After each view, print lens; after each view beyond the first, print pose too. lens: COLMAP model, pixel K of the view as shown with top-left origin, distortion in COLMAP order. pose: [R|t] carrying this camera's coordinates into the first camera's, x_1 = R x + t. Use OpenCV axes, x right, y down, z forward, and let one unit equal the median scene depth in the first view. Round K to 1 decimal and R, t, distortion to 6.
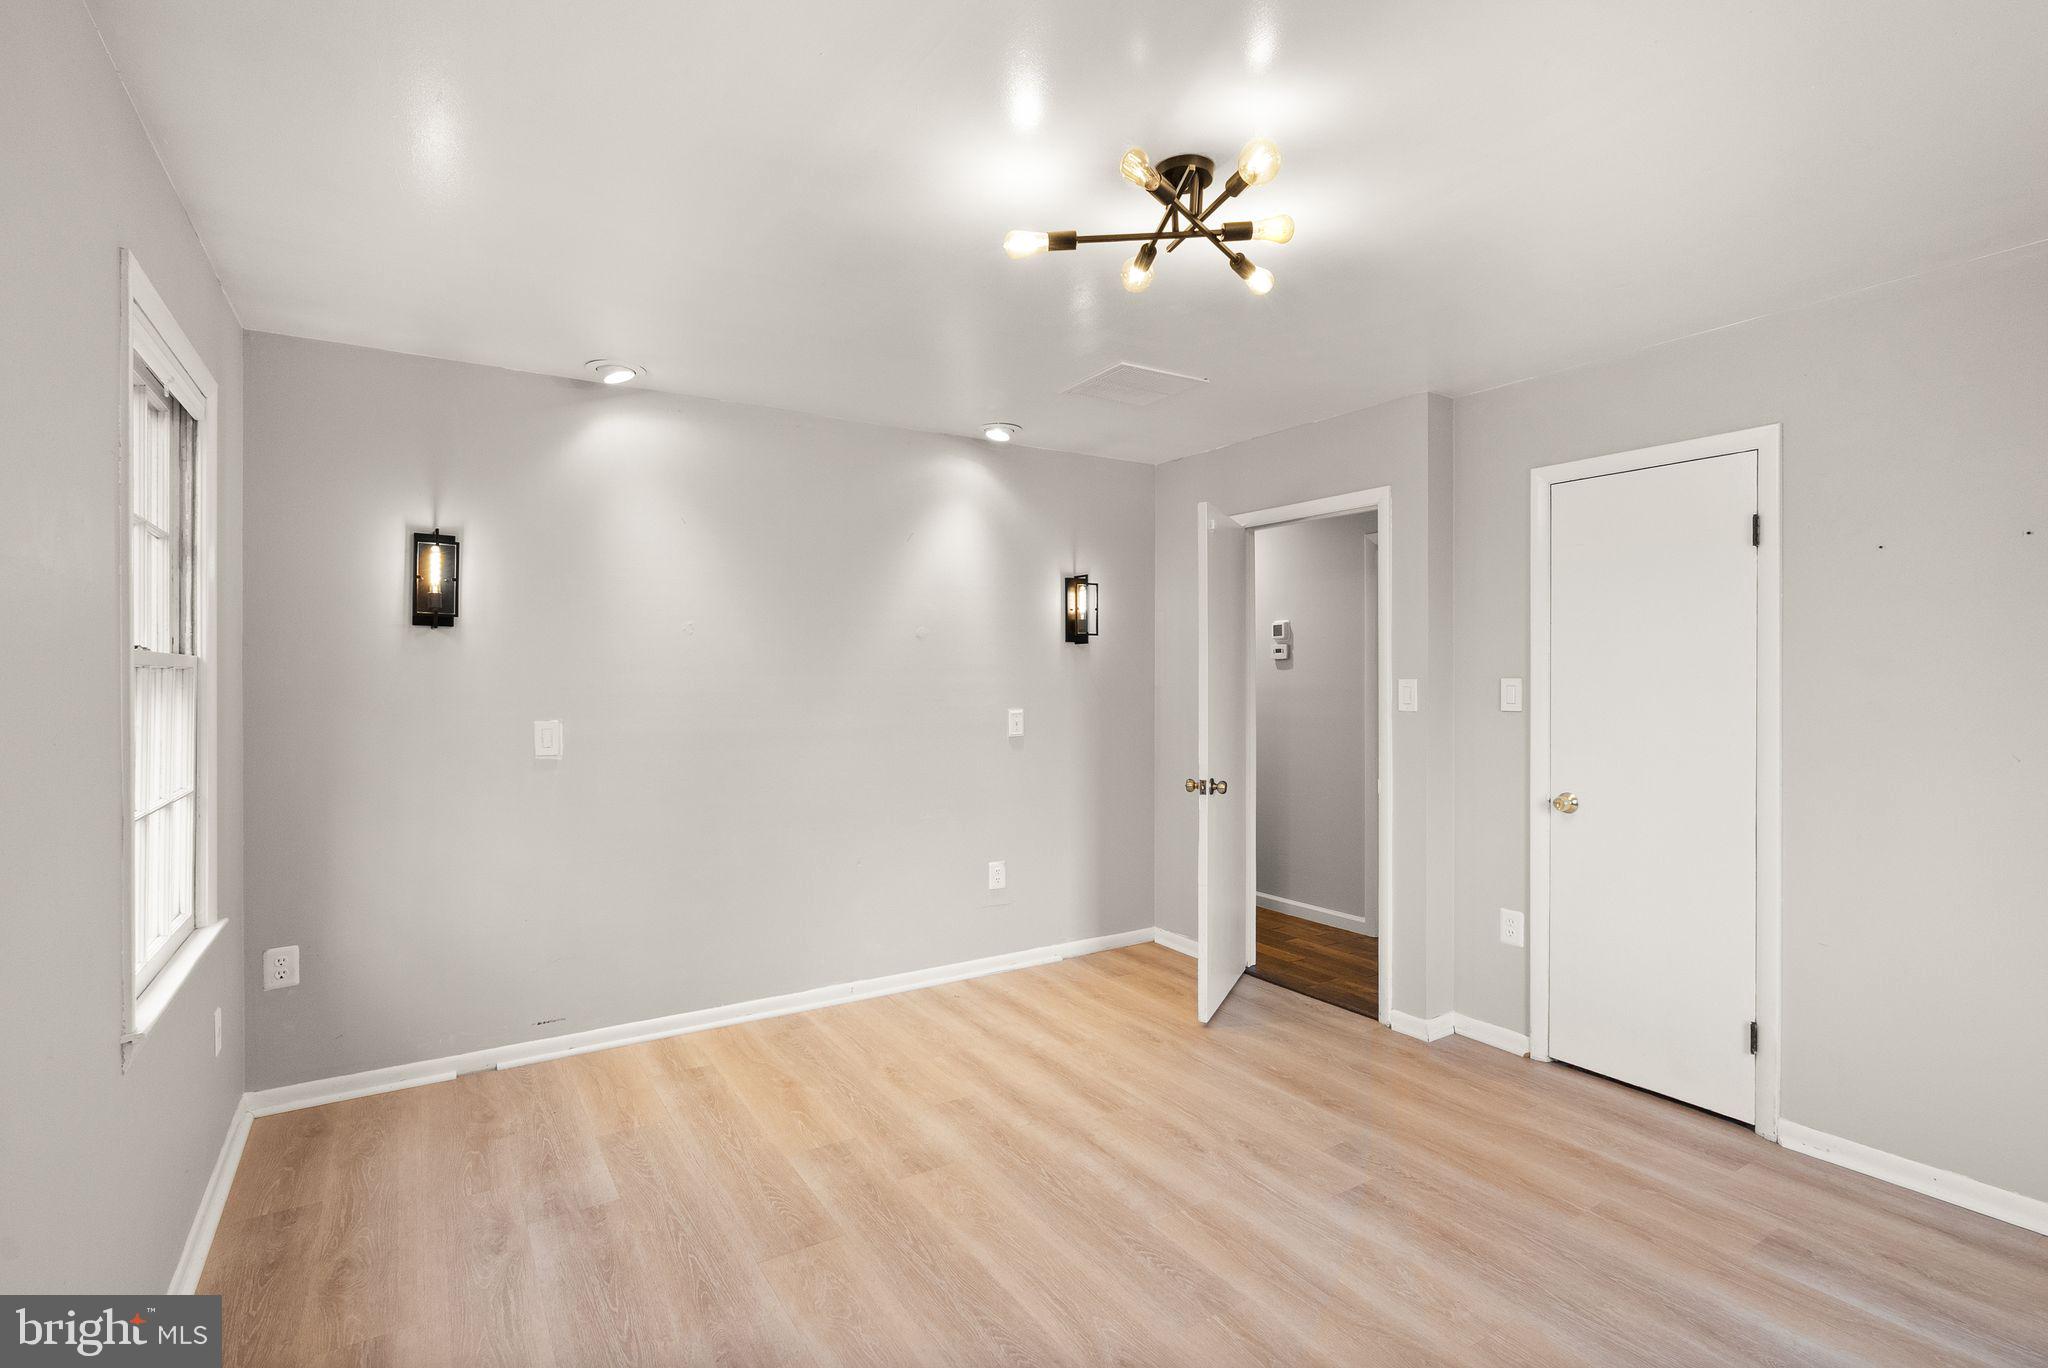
lens RADIAL K [[953.1, 0, 1006.3], [0, 953.1, 684.3], [0, 0, 1]] dist [0.002150, 0.001866]
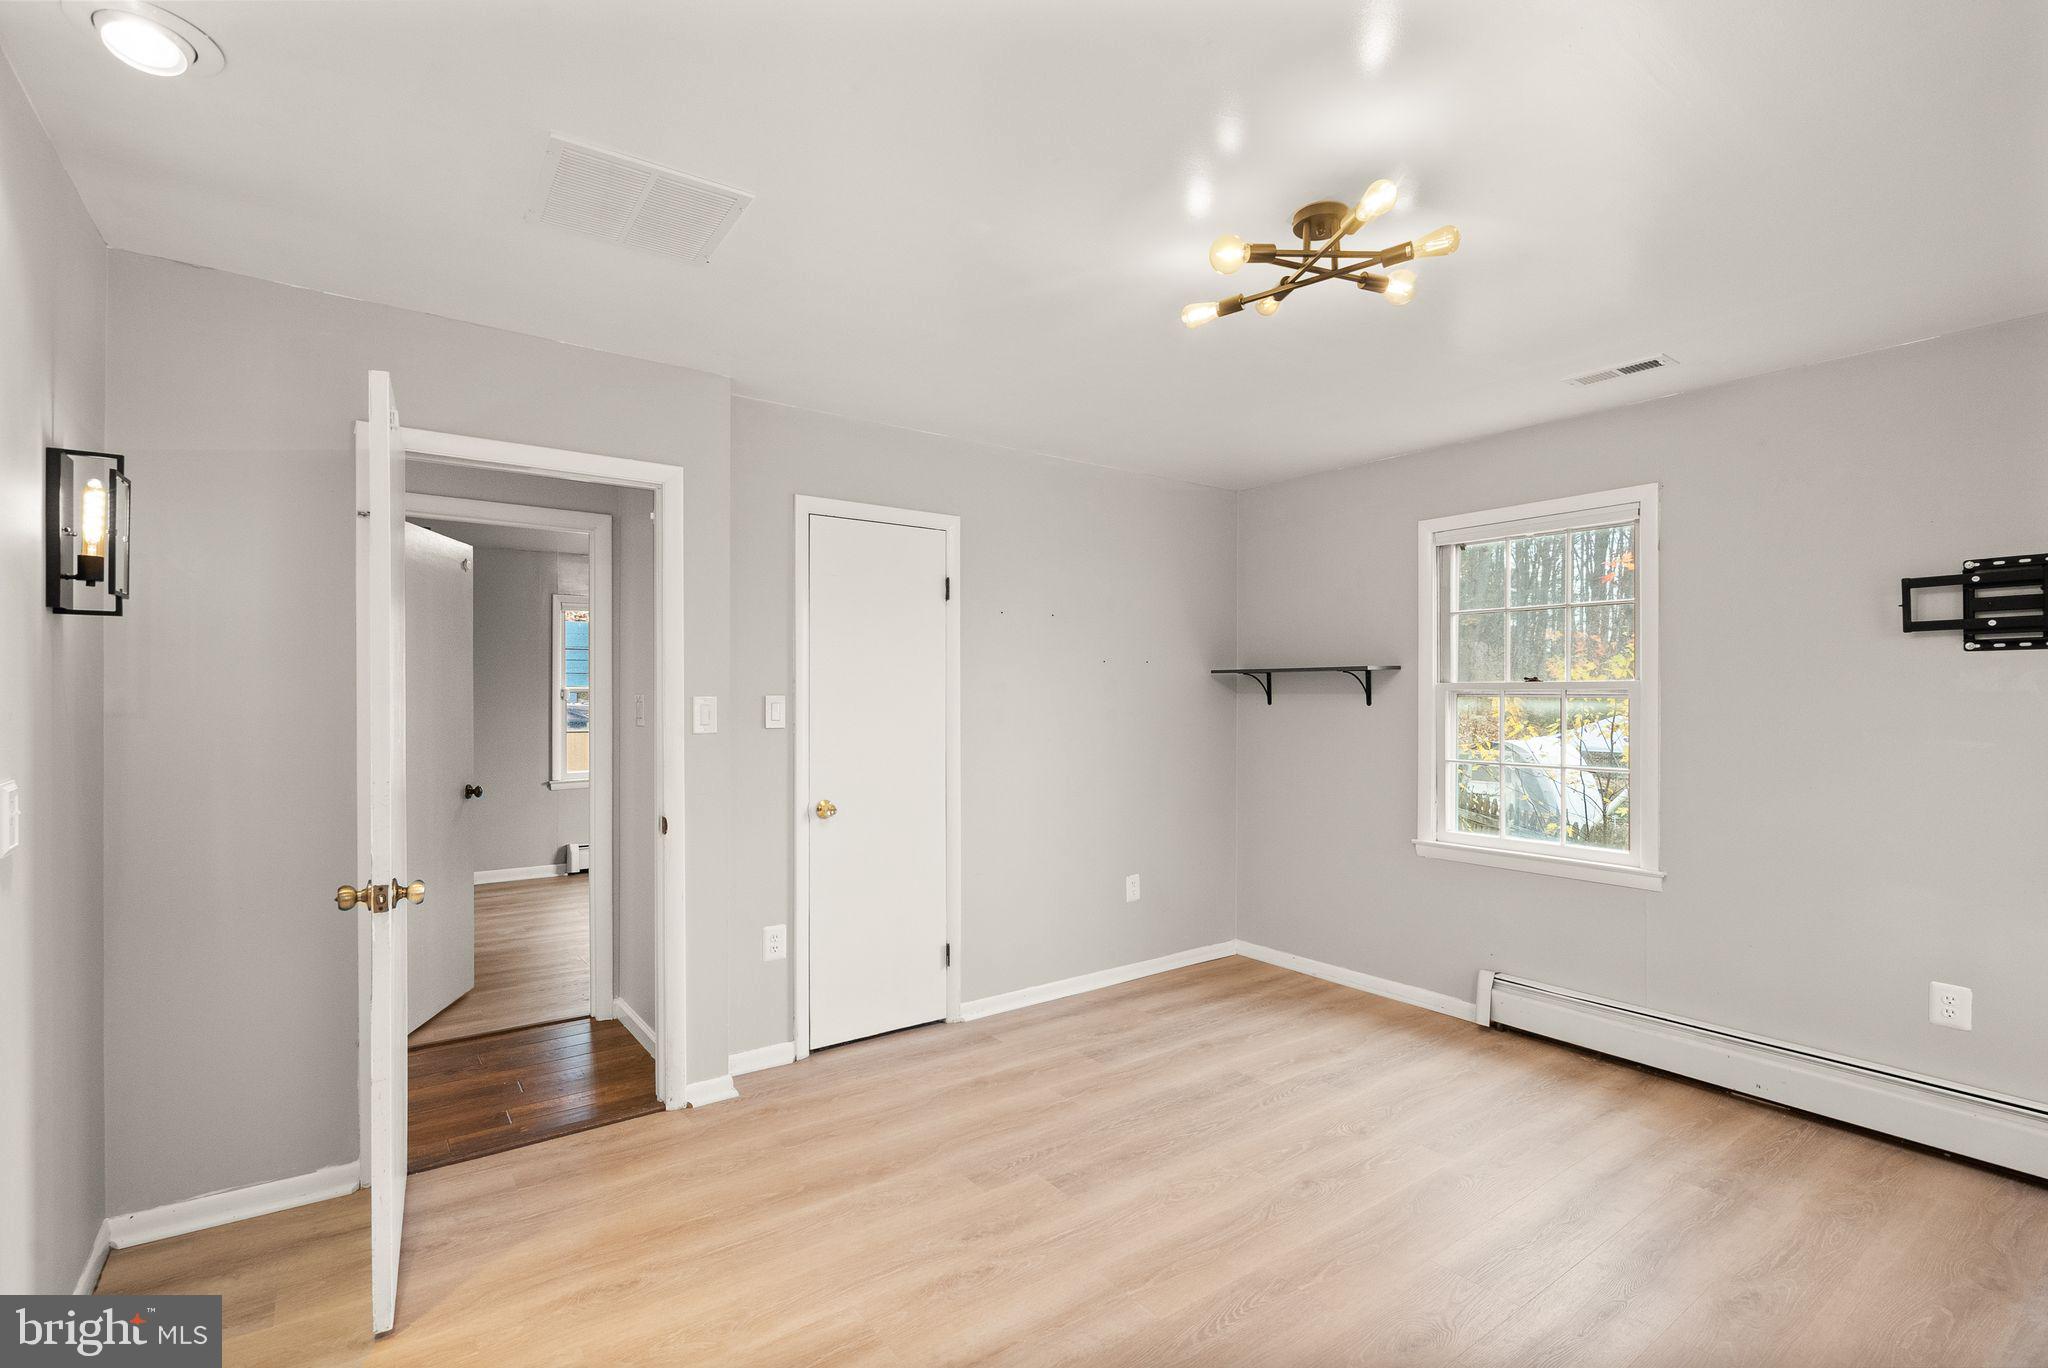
lens RADIAL K [[953.1, 0, 1008.3], [0, 953.1, 691.4], [0, 0, 1]] dist [0.002150, 0.001866]
pose [[-0.071865, -0.000294, 0.997414, -0.592392], [0.003243, 0.999995, 0.000528, -0.012251], [-0.997409, 0.003273, -0.071863, 0.991055]]
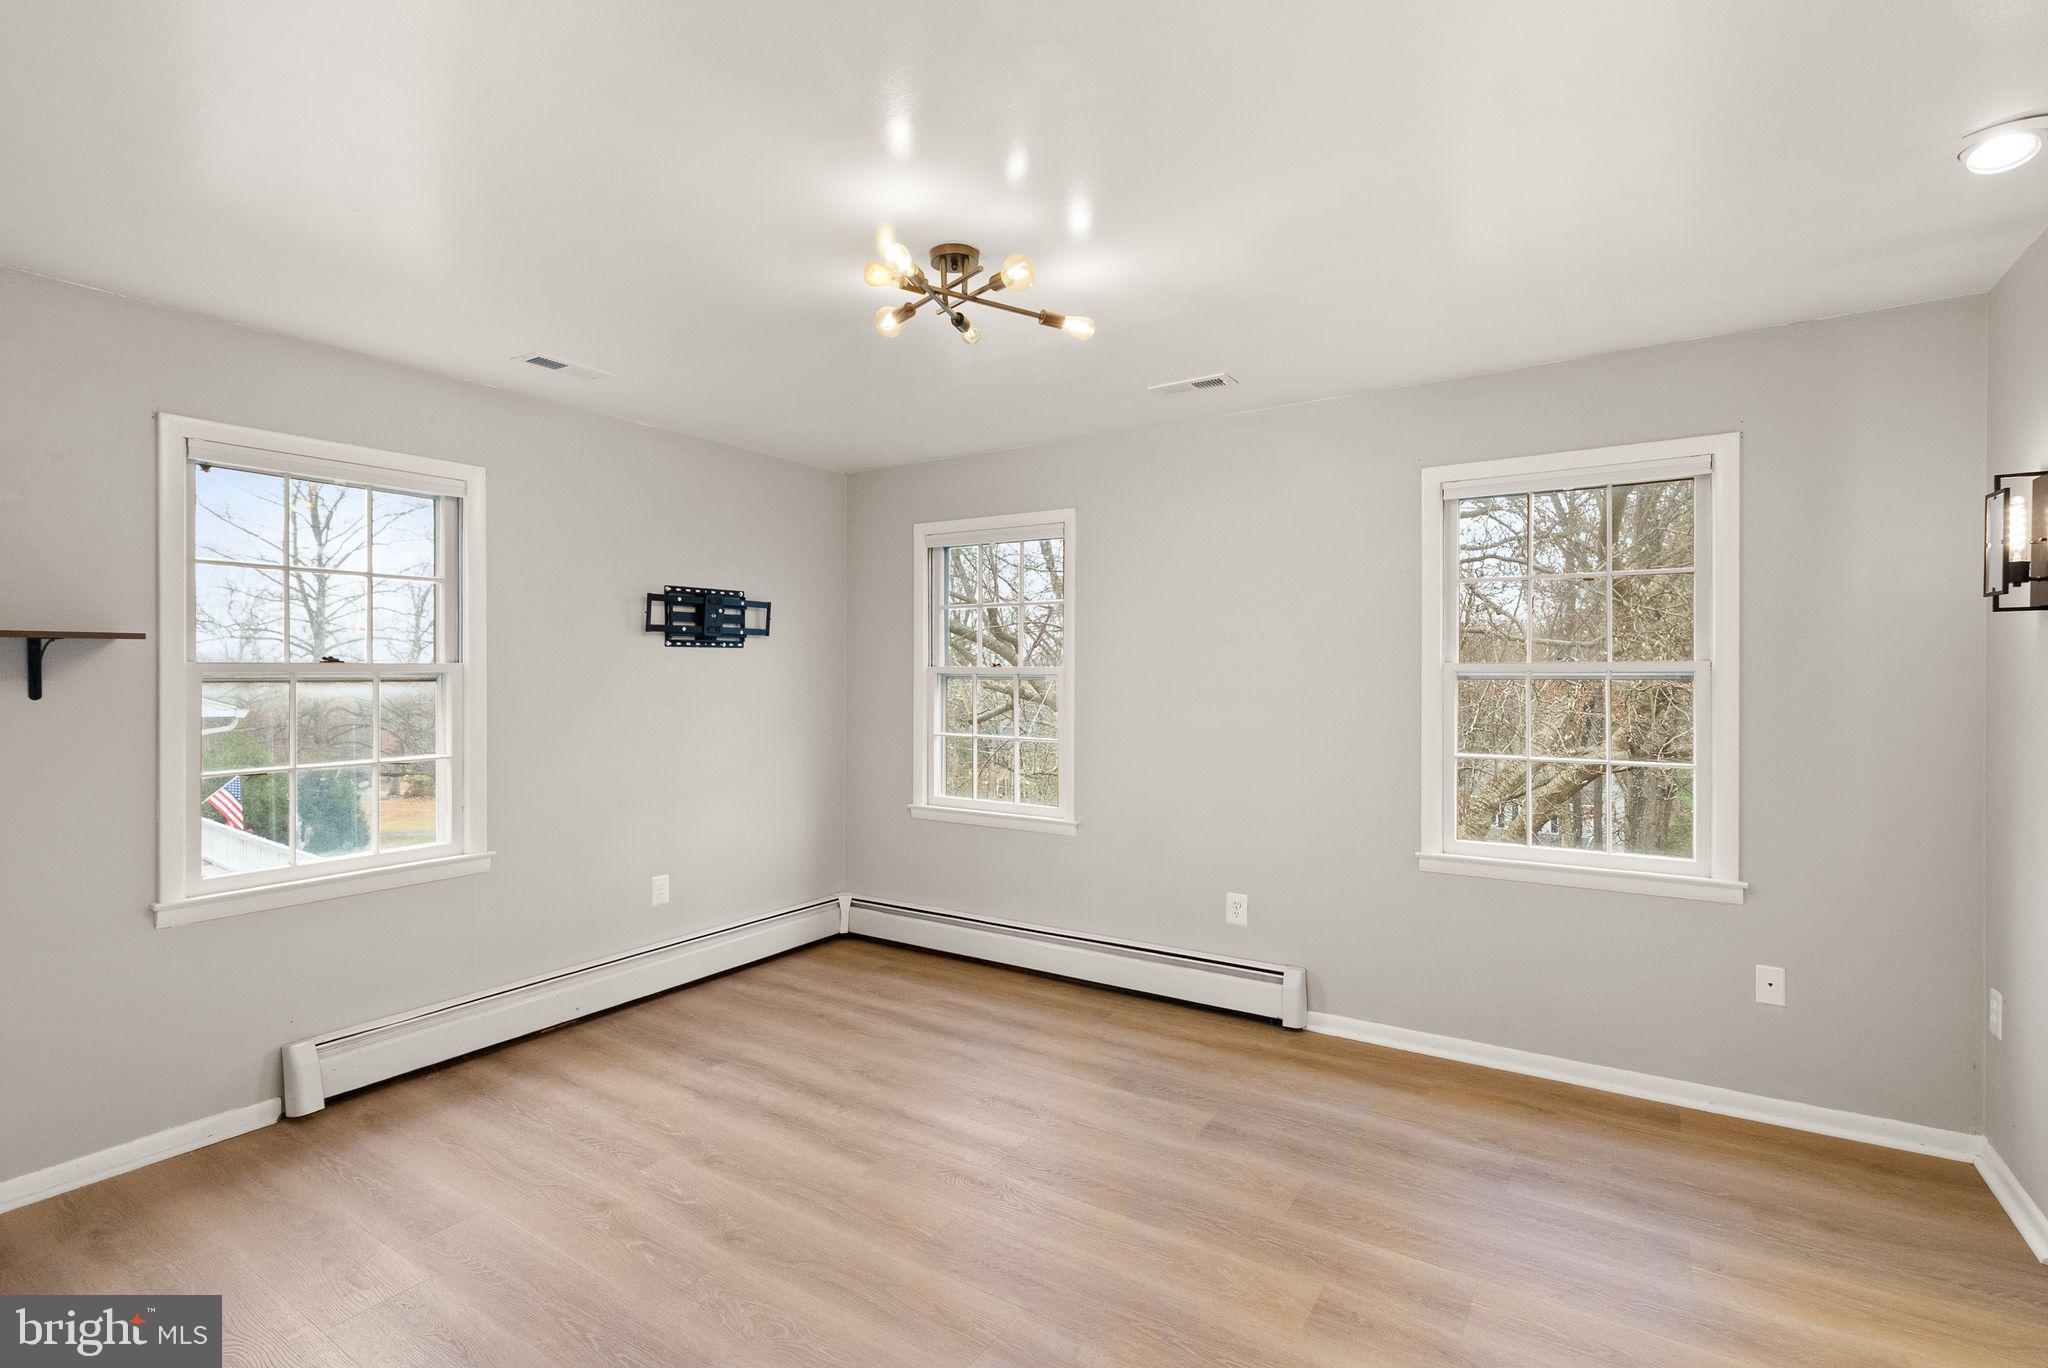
lens RADIAL K [[953.1, 0, 1016.2], [0, 953.1, 676.0], [0, 0, 1]] dist [0.002150, 0.001866]
pose [[-0.906777, 0.001487, -0.421608, 0.429377], [-0.001310, 0.999979, 0.006344, -0.014977], [0.421609, 0.006305, -0.906756, 1.465479]]
